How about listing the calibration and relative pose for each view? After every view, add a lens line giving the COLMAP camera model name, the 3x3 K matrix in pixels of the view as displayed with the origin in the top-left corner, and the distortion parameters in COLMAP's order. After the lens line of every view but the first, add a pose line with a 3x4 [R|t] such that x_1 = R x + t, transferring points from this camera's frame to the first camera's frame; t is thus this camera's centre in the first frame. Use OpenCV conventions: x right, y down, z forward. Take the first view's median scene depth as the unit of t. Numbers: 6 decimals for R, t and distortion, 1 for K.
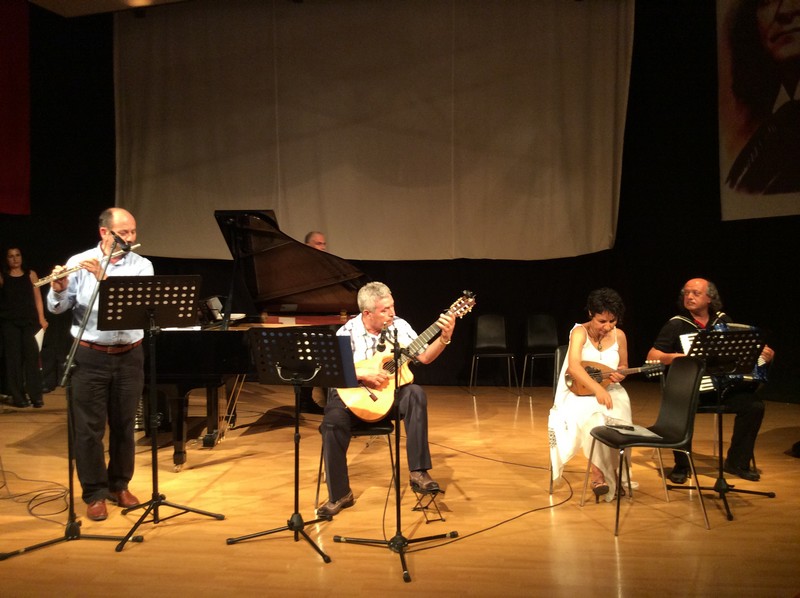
lens RADIAL K [[731.8, 0, 400.0], [0, 731.8, 299.0], [0, 0, 1]] dist [0.118472, -0.238802]
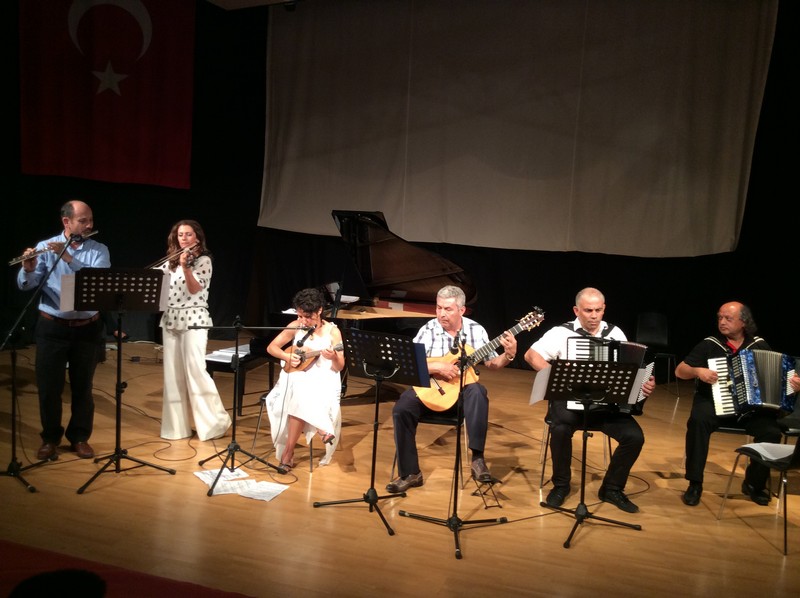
lens RADIAL K [[730.1, 0, 400.0], [0, 730.1, 299.0], [0, 0, 1]] dist [0.115521, -0.237552]
pose [[0.978555, 0.074631, -0.191990, 0.098673], [-0.063686, 0.996006, 0.062572, -0.080429], [0.195893, -0.049003, 0.979400, -0.111452]]
